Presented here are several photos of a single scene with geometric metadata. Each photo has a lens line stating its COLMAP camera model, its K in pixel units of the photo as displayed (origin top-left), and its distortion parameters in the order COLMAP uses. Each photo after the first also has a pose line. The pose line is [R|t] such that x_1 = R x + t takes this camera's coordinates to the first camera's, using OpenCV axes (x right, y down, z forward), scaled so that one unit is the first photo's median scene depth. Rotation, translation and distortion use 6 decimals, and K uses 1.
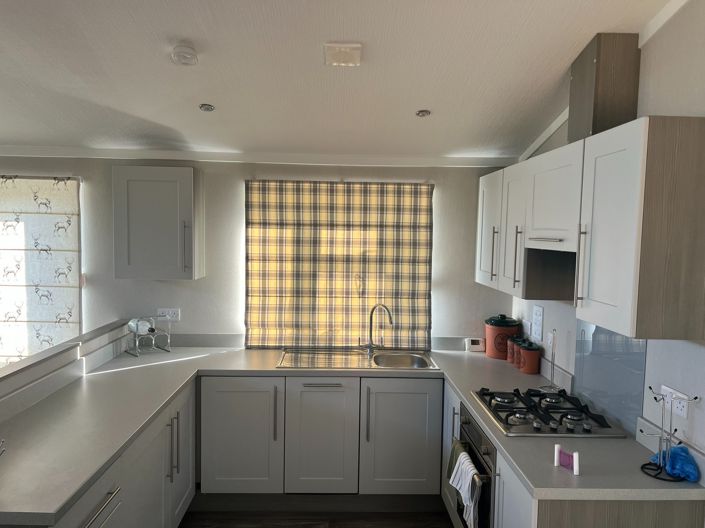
lens RADIAL K [[530.5, 0, 353.9], [0, 530.5, 268.3], [0, 0, 1]] dist [0.047506, -0.031867]
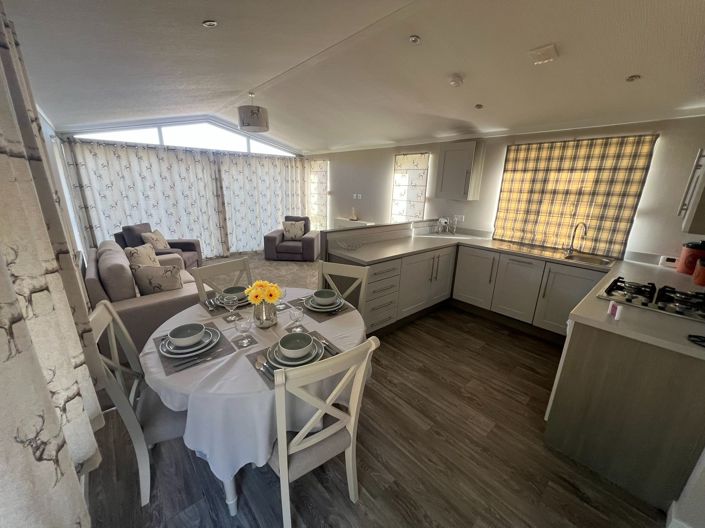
lens RADIAL K [[282.9, 0, 347.5], [0, 282.9, 266.1], [0, 0, 1]] dist [0.000080, 0.000014]
pose [[0.628422, 0.215312, -0.747480, 0.256621], [-0.067438, 0.972391, 0.223401, 0.052543], [0.774944, -0.089982, 0.625592, -0.052262]]
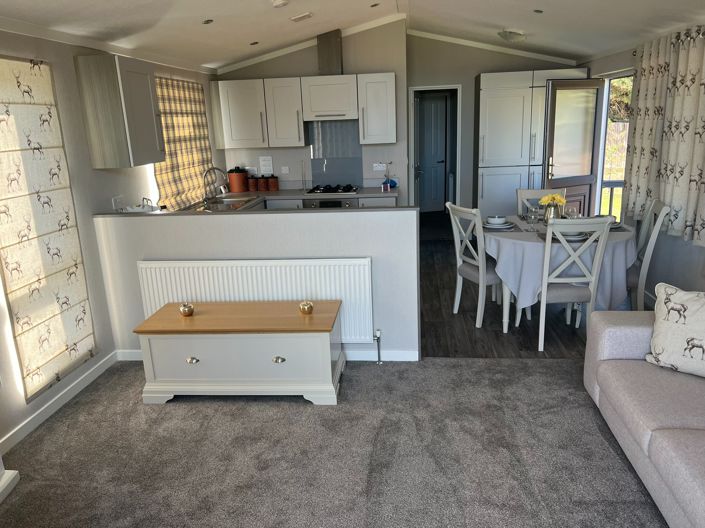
lens RADIAL K [[530.5, 0, 355.2], [0, 530.5, 259.7], [0, 0, 1]] dist [0.047506, -0.031867]
pose [[0.128192, -0.277332, 0.952184, -1.363156], [0.116942, 0.957634, 0.263176, -0.030624], [-0.984831, 0.077613, 0.155193, 0.382013]]
